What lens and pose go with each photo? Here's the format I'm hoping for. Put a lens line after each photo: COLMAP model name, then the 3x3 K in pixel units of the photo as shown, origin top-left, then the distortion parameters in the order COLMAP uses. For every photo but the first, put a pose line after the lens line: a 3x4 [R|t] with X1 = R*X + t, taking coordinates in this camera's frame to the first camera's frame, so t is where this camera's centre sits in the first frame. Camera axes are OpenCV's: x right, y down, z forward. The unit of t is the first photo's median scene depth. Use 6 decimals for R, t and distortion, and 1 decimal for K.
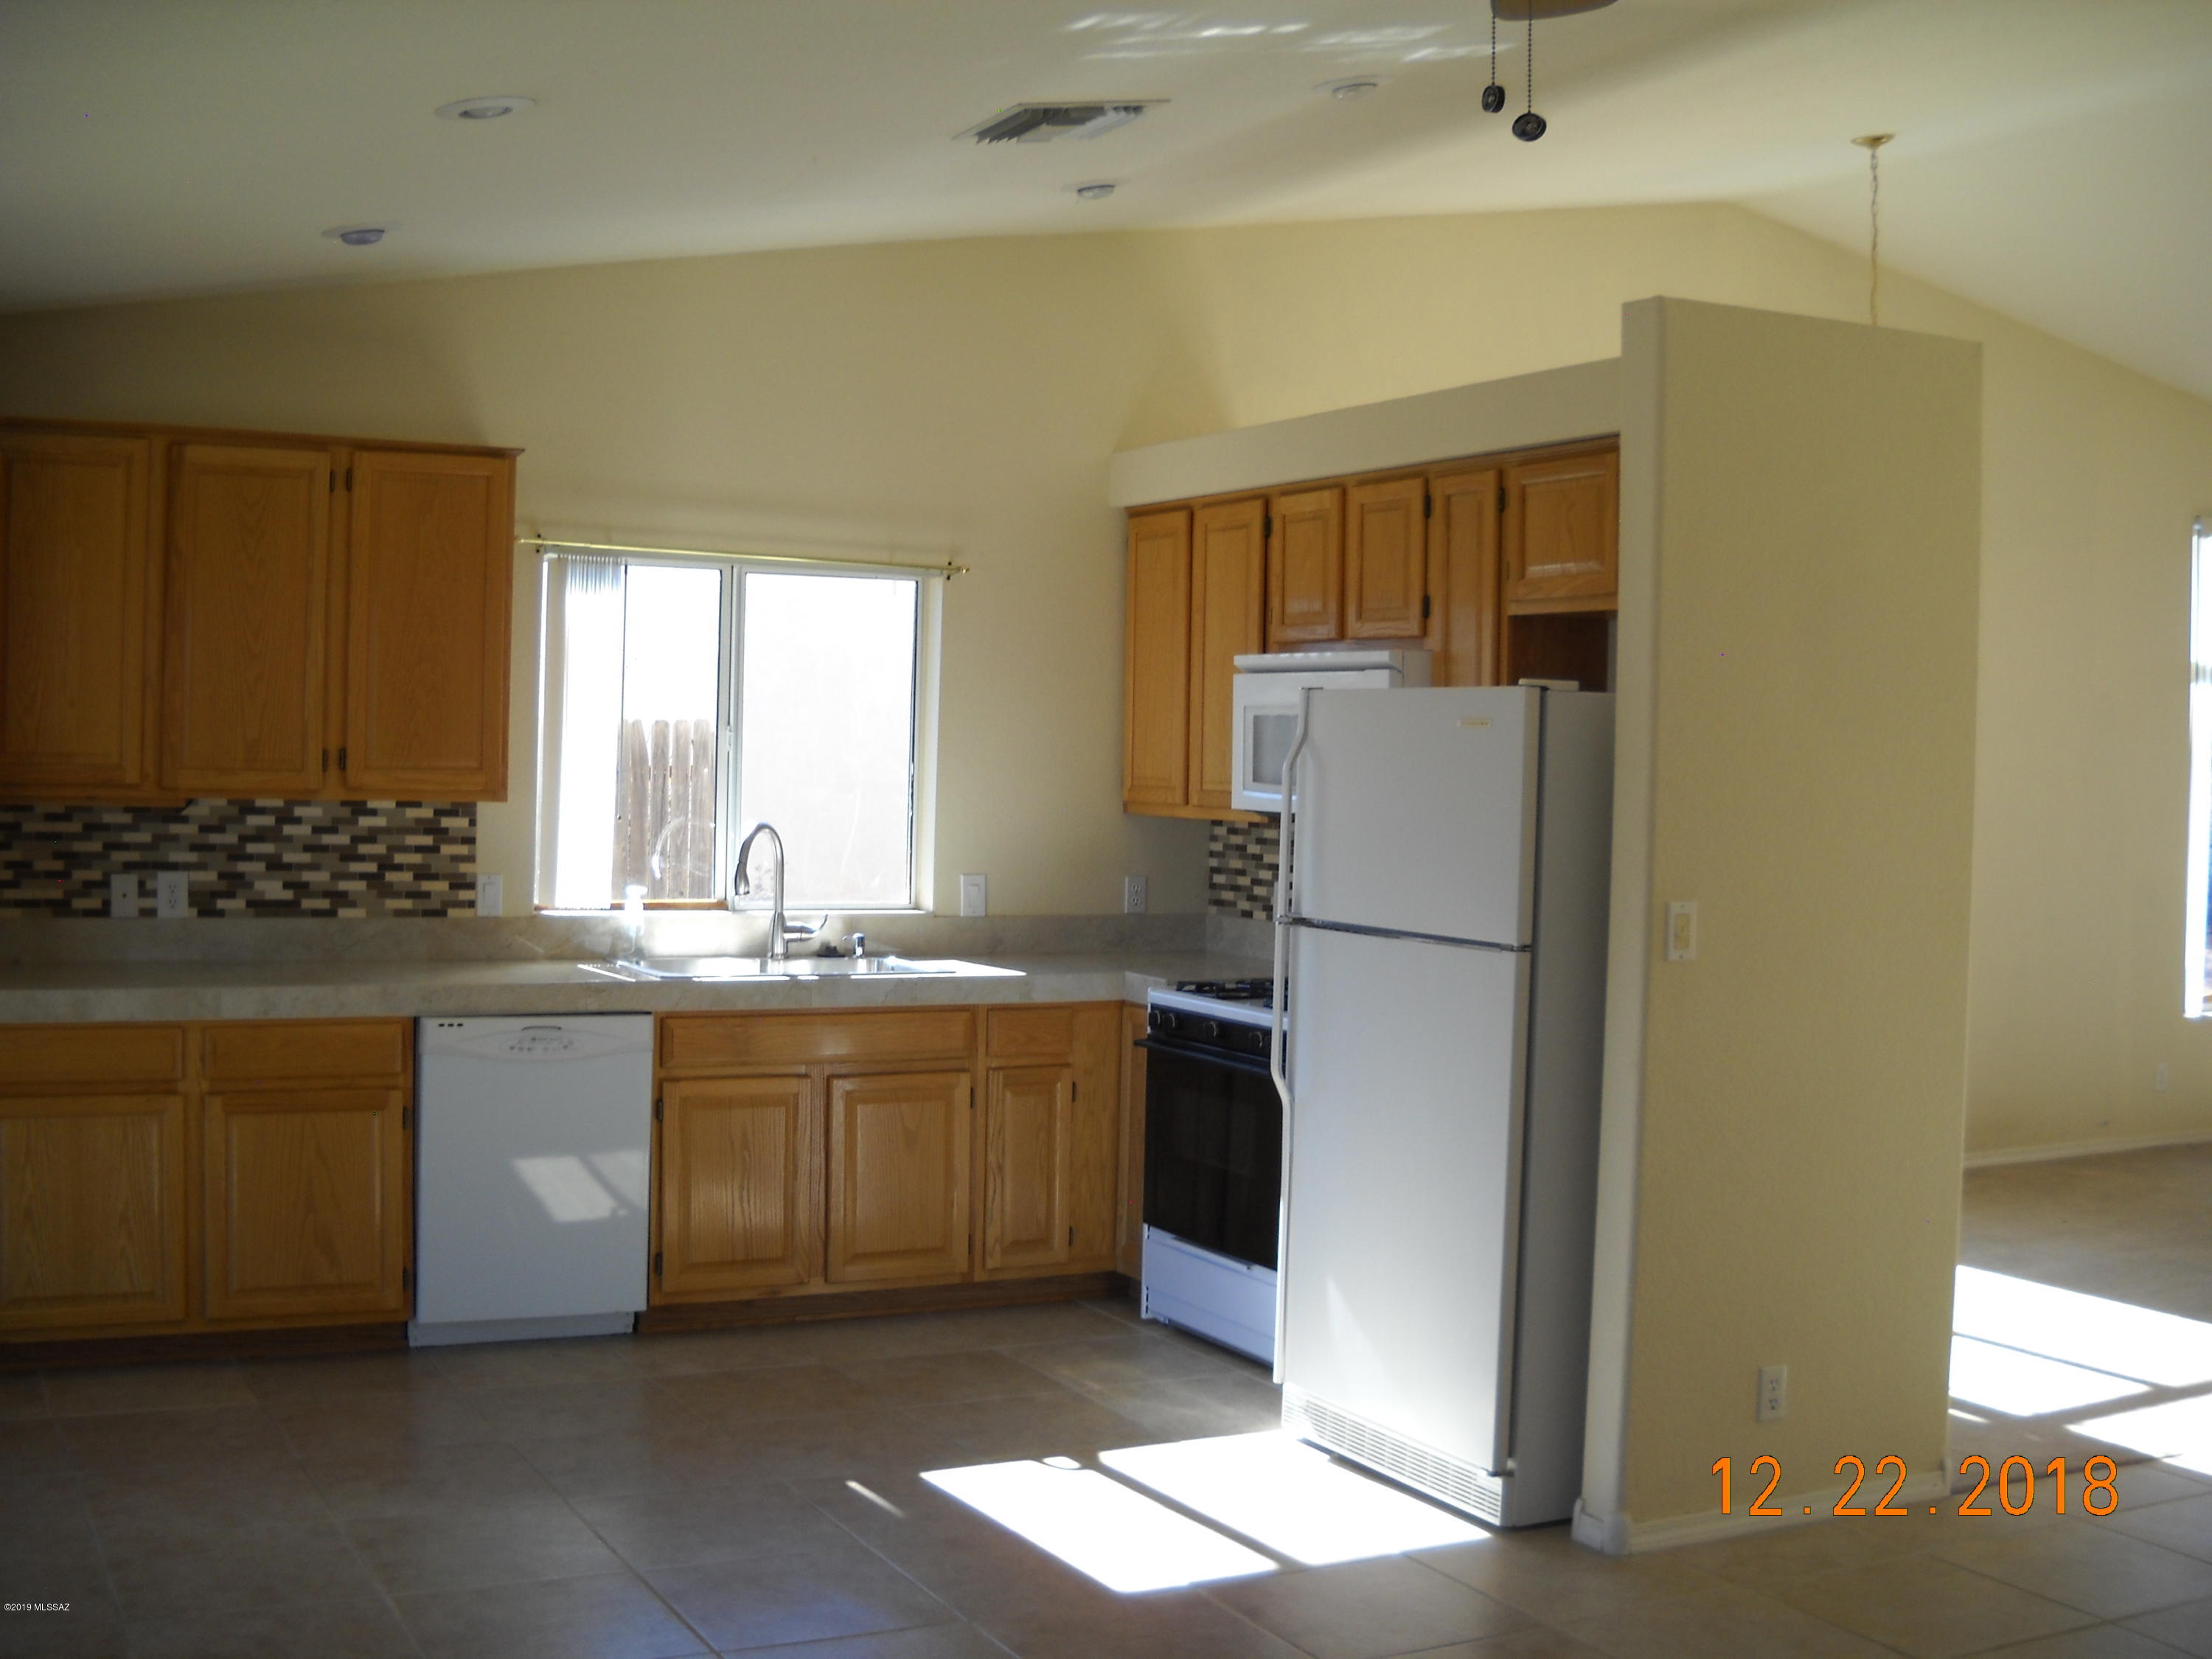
lens RADIAL K [[2492.2, 0, 1101.7], [0, 2492.2, 816.6], [0, 0, 1]] dist [-0.202562, 0.000000]
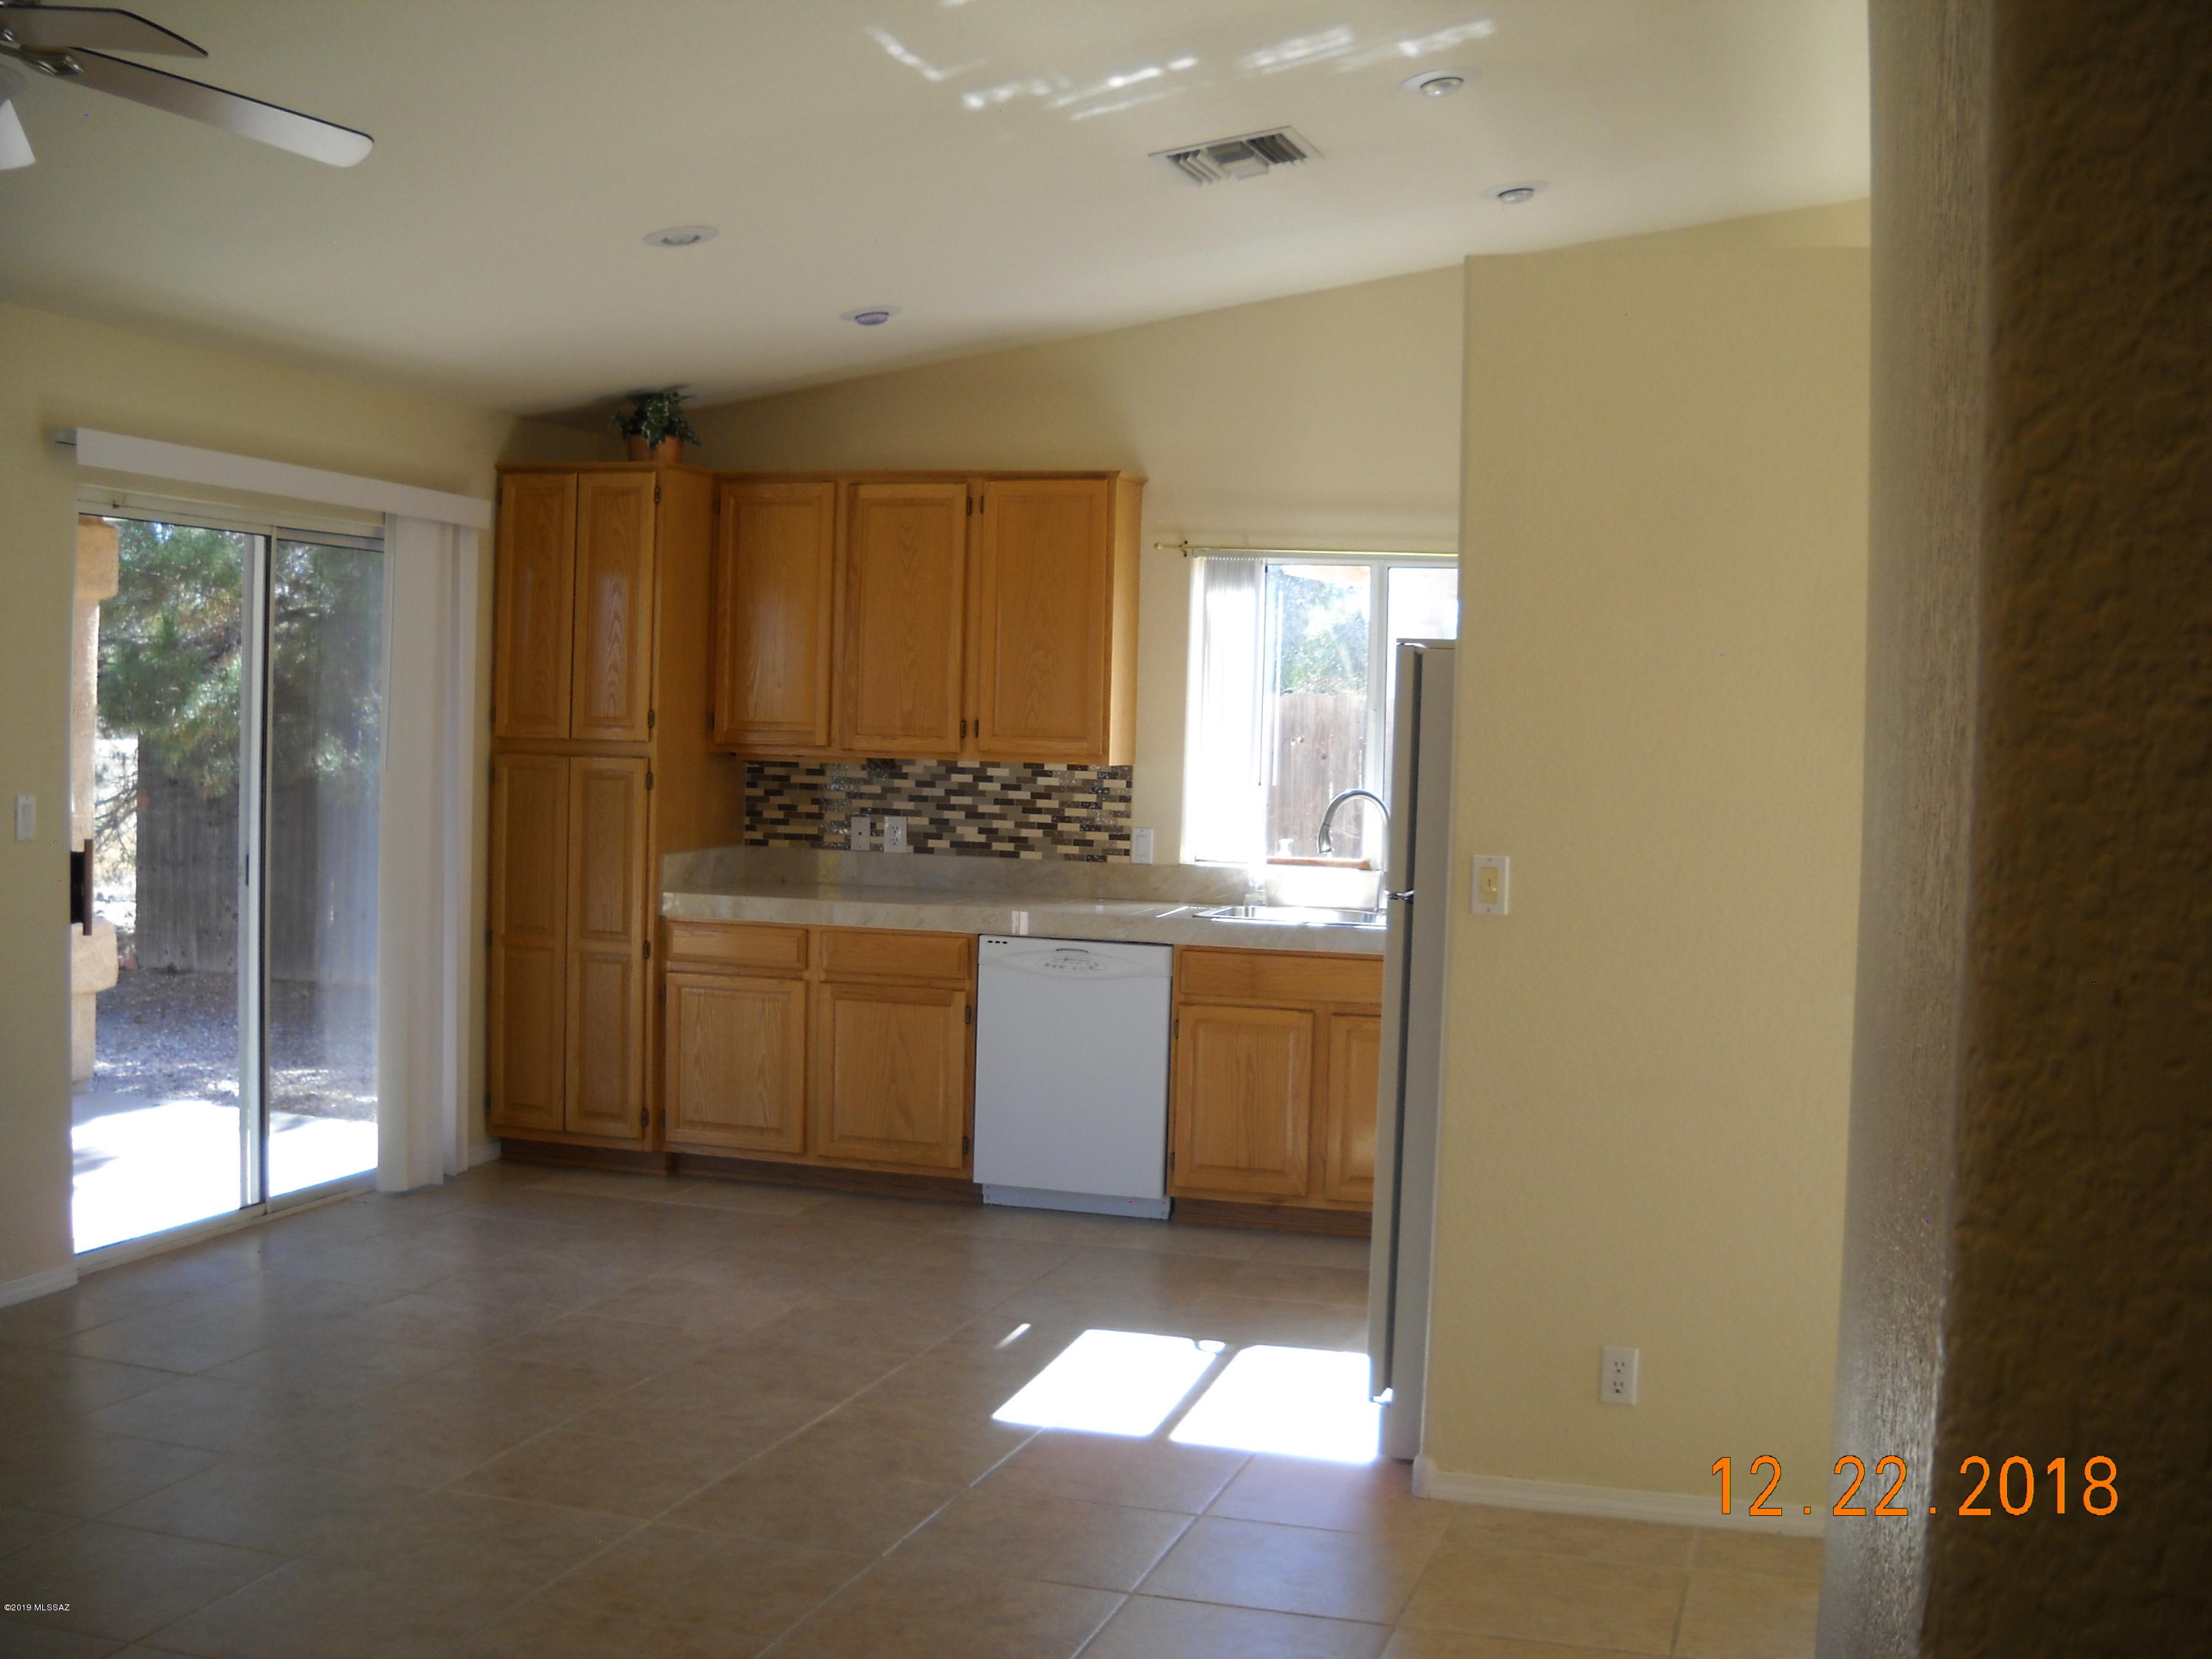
lens RADIAL K [[2492.2, 0, 1099.8], [0, 2492.2, 837.5], [0, 0, 1]] dist [-0.202562, 0.000000]
pose [[0.722915, 0.029327, -0.690314, 0.602096], [-0.028288, 0.999517, 0.012839, 0.013832], [0.690358, 0.010246, 0.723396, 0.119282]]
